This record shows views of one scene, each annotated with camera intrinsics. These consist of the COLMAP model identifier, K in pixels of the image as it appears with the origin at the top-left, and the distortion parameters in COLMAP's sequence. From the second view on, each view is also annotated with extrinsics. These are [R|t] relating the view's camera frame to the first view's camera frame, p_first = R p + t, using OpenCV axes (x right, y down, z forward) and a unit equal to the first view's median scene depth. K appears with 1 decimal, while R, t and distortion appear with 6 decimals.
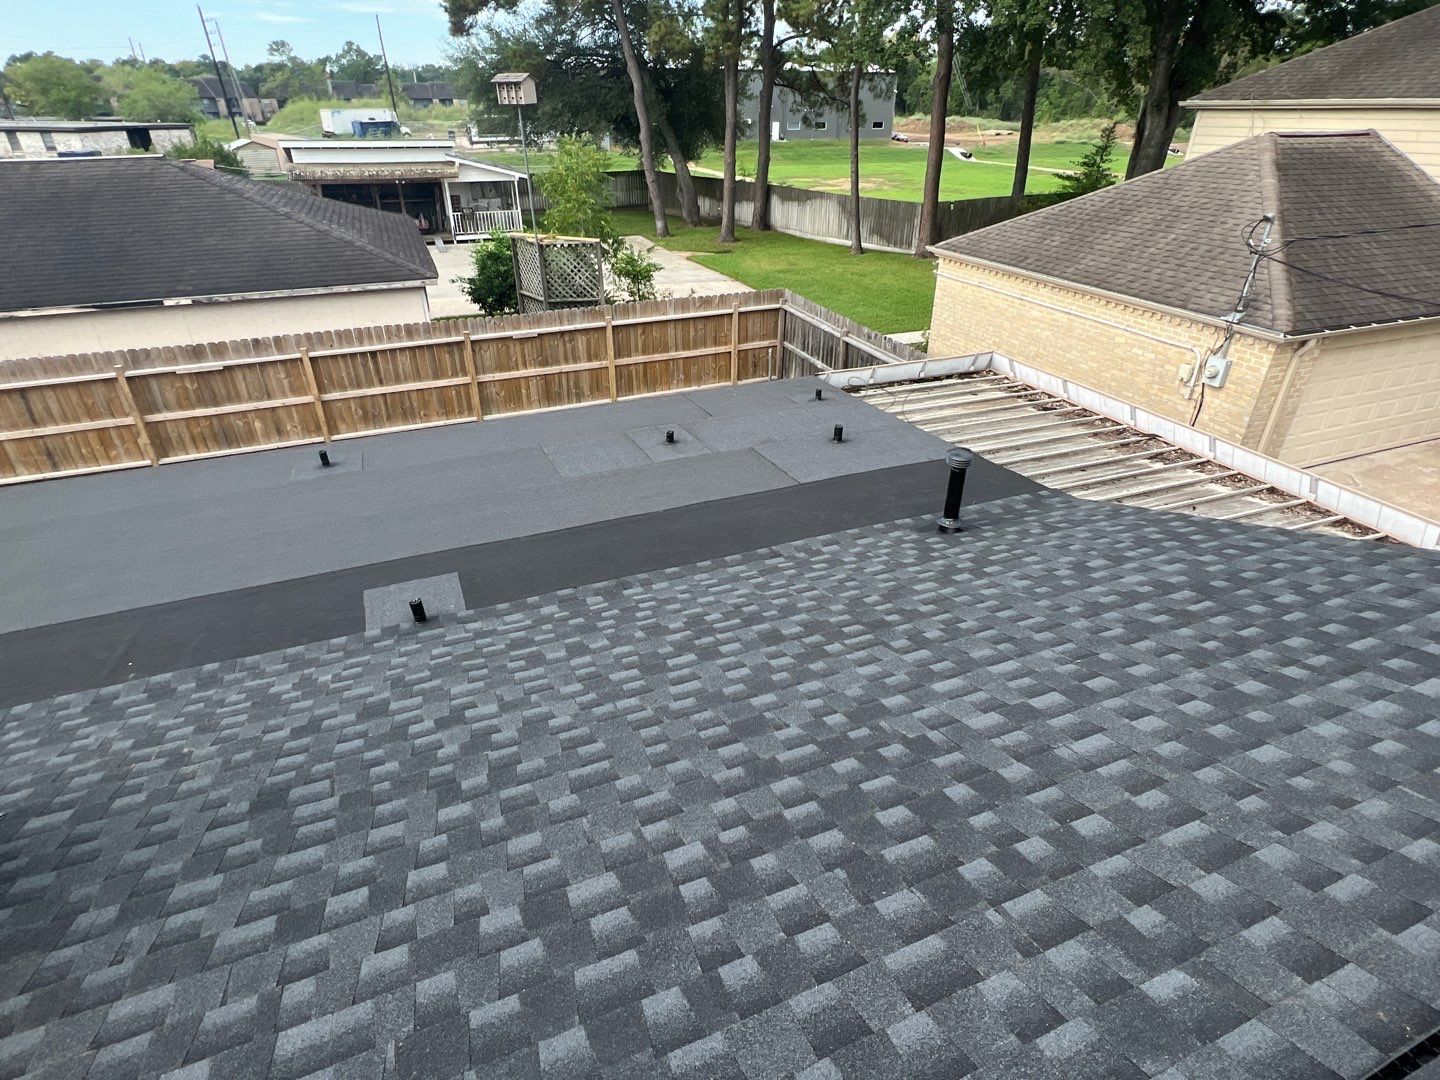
lens RADIAL K [[762.3, 0, 718.8], [0, 762.3, 533.9], [0, 0, 1]] dist [-0.003052, 0.002222]
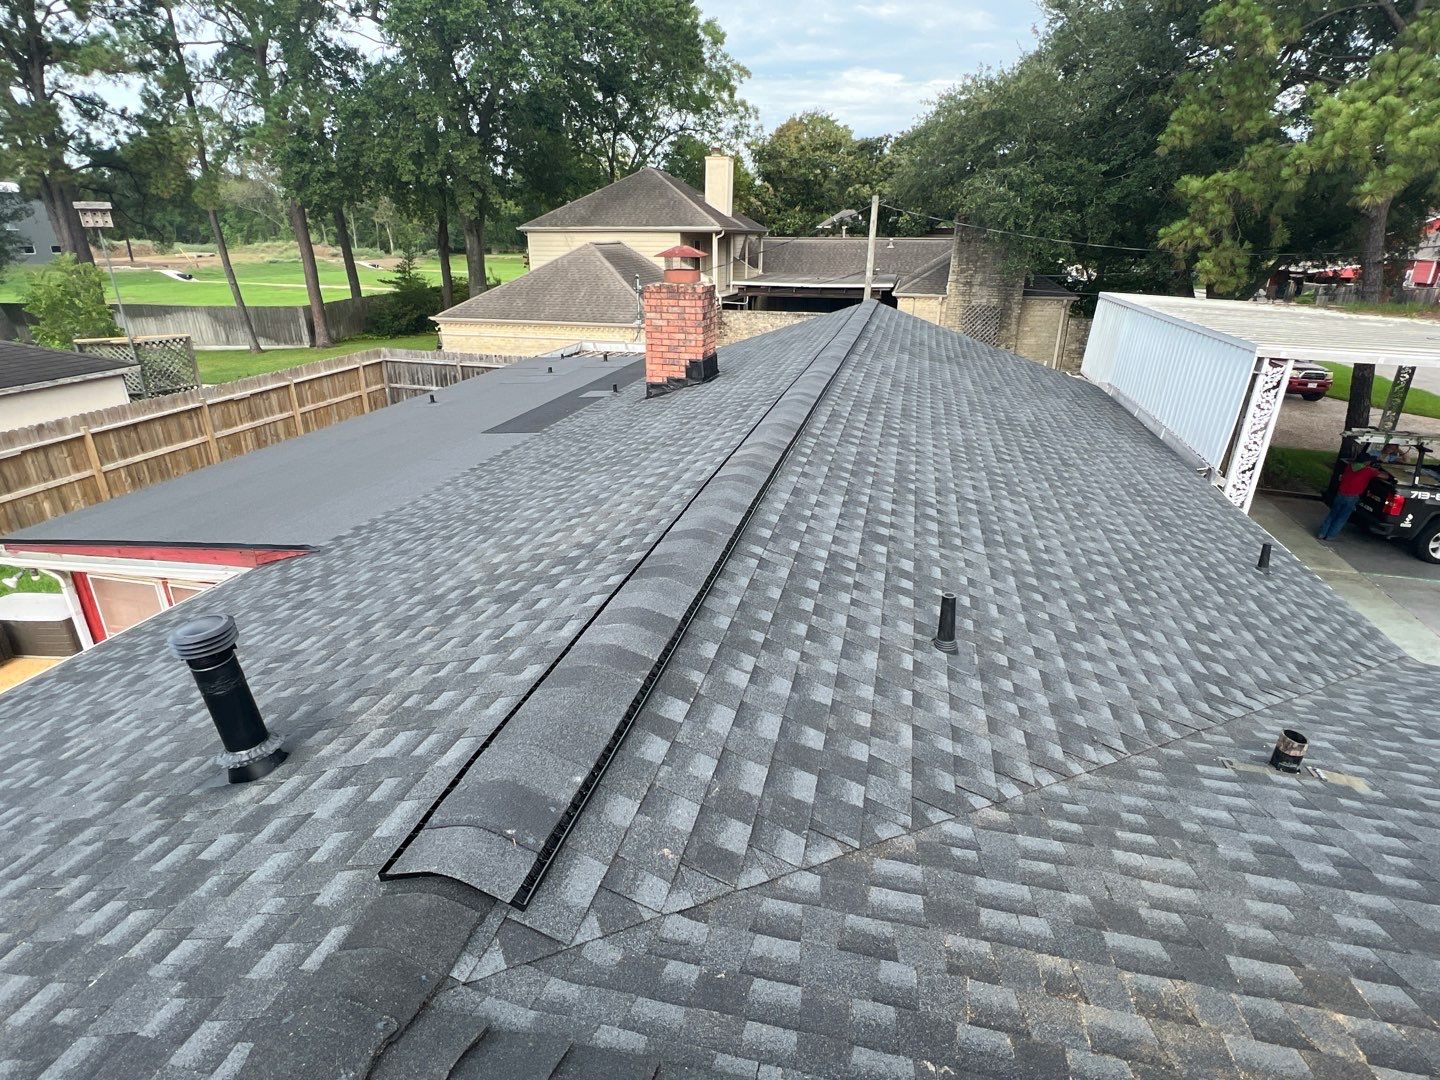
lens RADIAL K [[762.3, 0, 699.5], [0, 762.3, 550.3], [0, 0, 1]] dist [-0.003052, 0.002222]
pose [[0.607559, -0.305687, 0.733094, -1.028507], [0.387017, 0.919928, 0.062850, 0.250974], [-0.693607, 0.245535, 0.677217, -0.439549]]
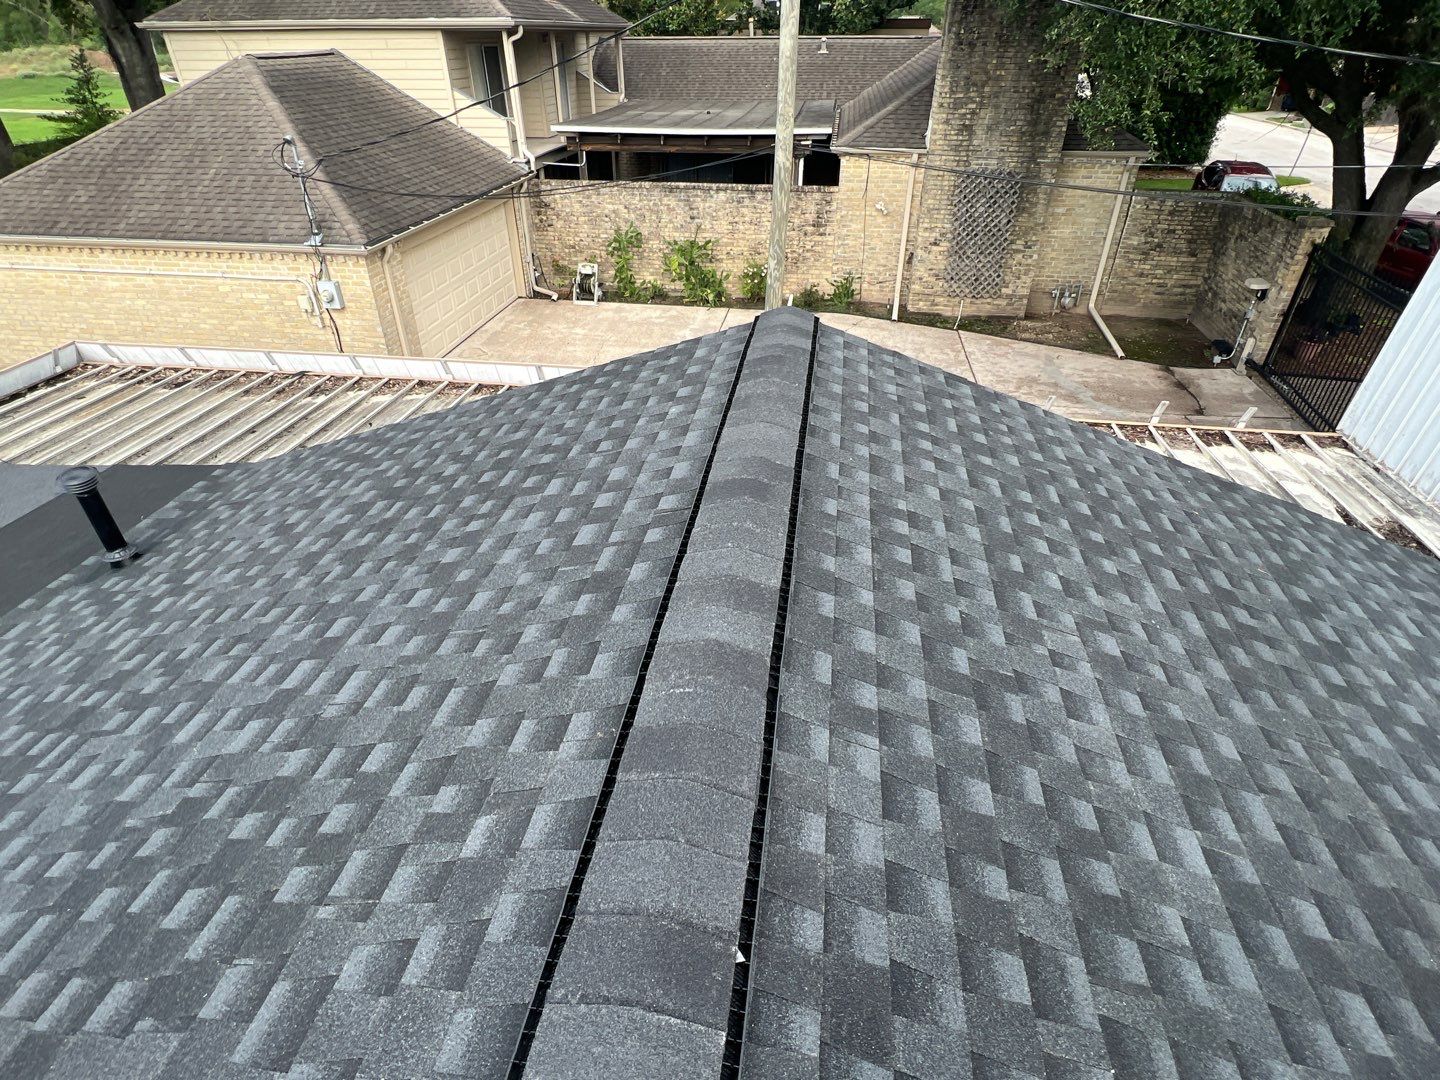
lens RADIAL K [[762.3, 0, 719.7], [0, 762.3, 534.1], [0, 0, 1]] dist [-0.003052, 0.002222]
pose [[0.509927, -0.480050, 0.713811, 0.037182], [0.426518, 0.861715, 0.274825, 0.011051], [-0.747032, 0.164313, 0.644162, -0.011291]]
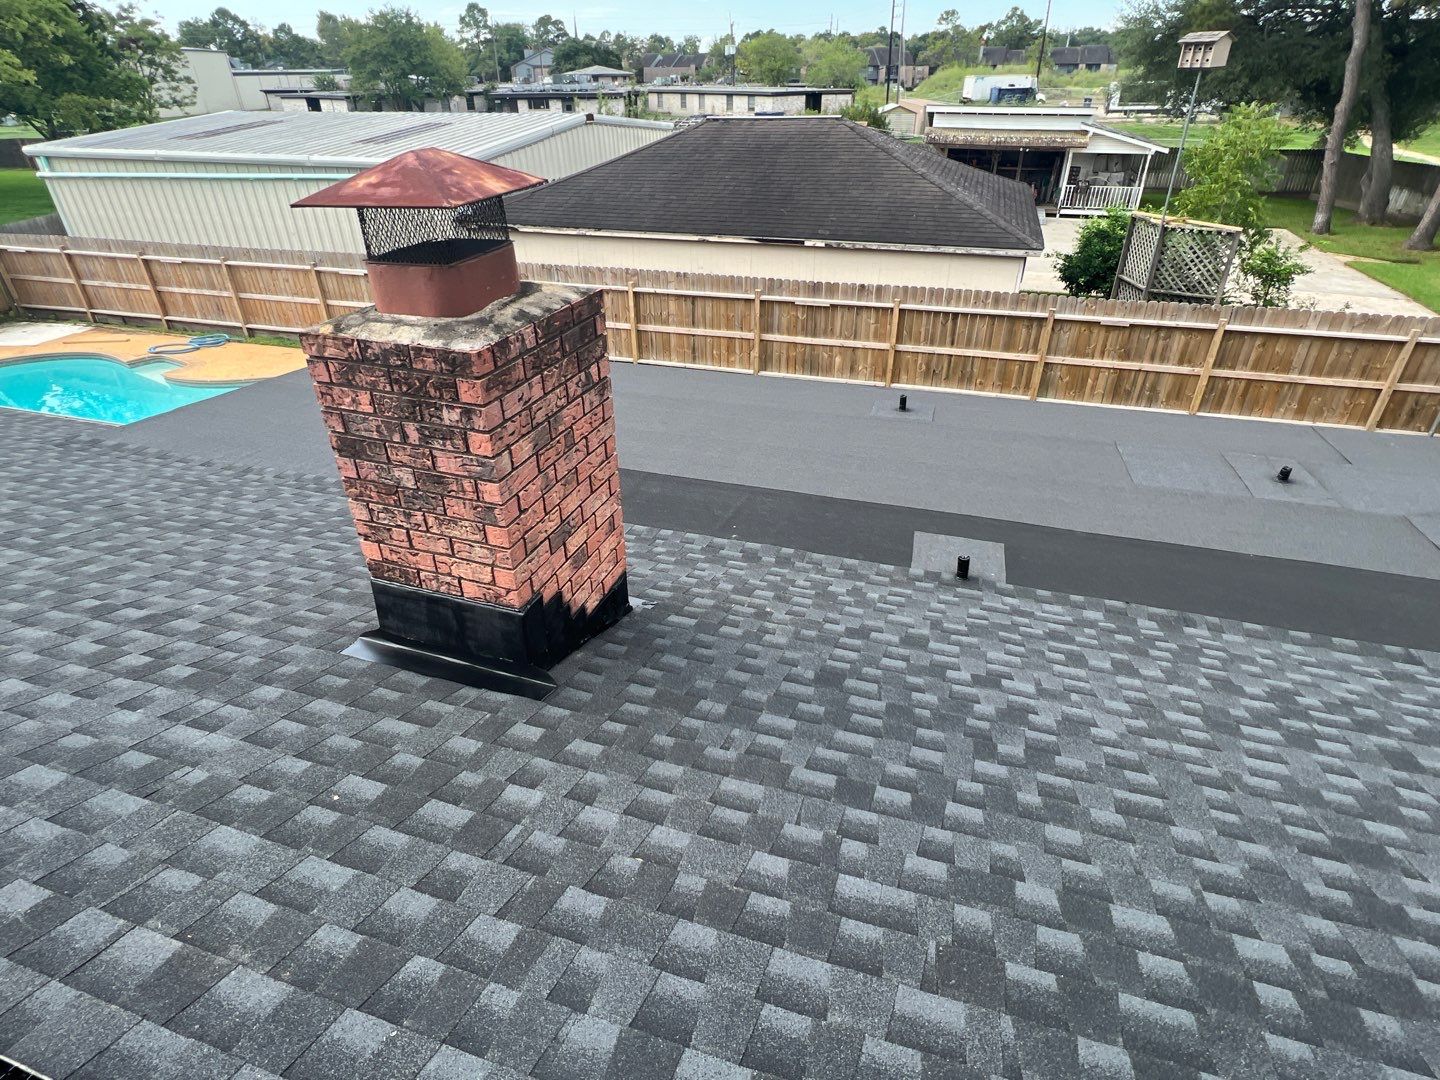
lens RADIAL K [[762.3, 0, 719.7], [0, 762.3, 535.0], [0, 0, 1]] dist [-0.003052, 0.002222]
pose [[0.767237, 0.326889, -0.551807, -0.036489], [-0.307764, 0.942484, 0.130407, 0.010562], [0.562697, 0.069774, 0.823713, -0.015552]]
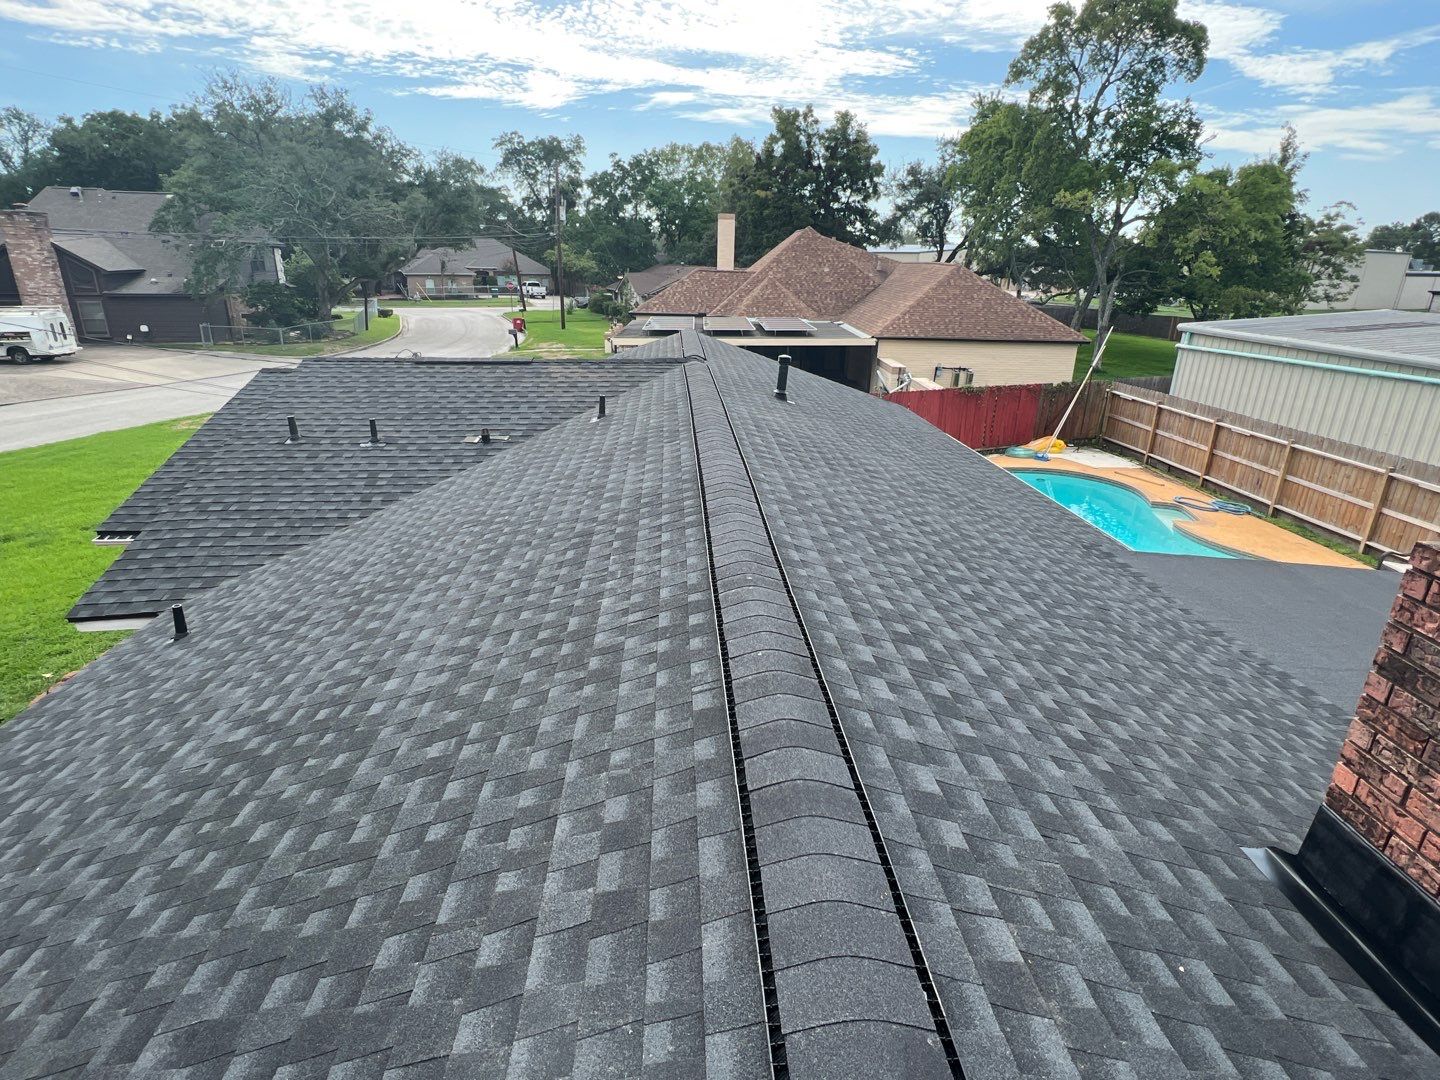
lens RADIAL K [[762.3, 0, 721.0], [0, 762.3, 537.4], [0, 0, 1]] dist [-0.003052, 0.002222]
pose [[-0.323865, 0.315554, -0.891929, -0.026856], [-0.485287, 0.753868, 0.442921, 0.020565], [0.812162, 0.576288, -0.091017, -0.041033]]
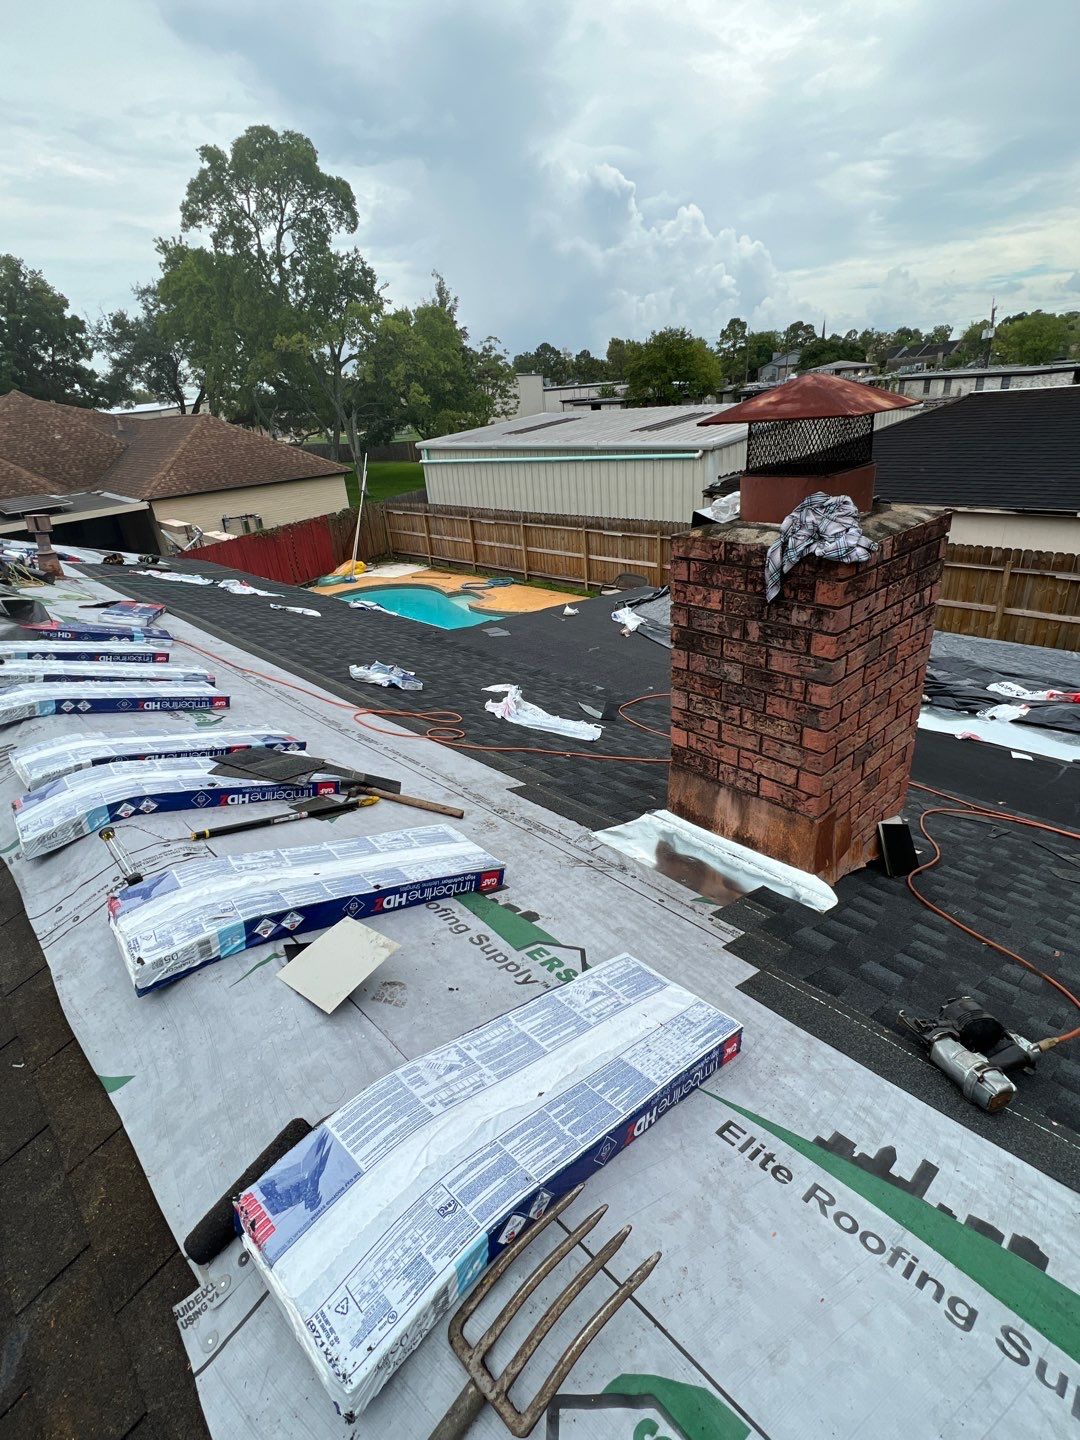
lens RADIAL K [[697.2, 0, 545.6], [0, 697.2, 719.8], [0, 0, 1]] dist [-0.004566, 0.001967]
pose [[0.368003, 0.368663, -0.853616, -0.064784], [-0.389588, 0.894706, 0.218454, 0.041501], [0.844272, 0.252167, 0.472882, -0.036146]]
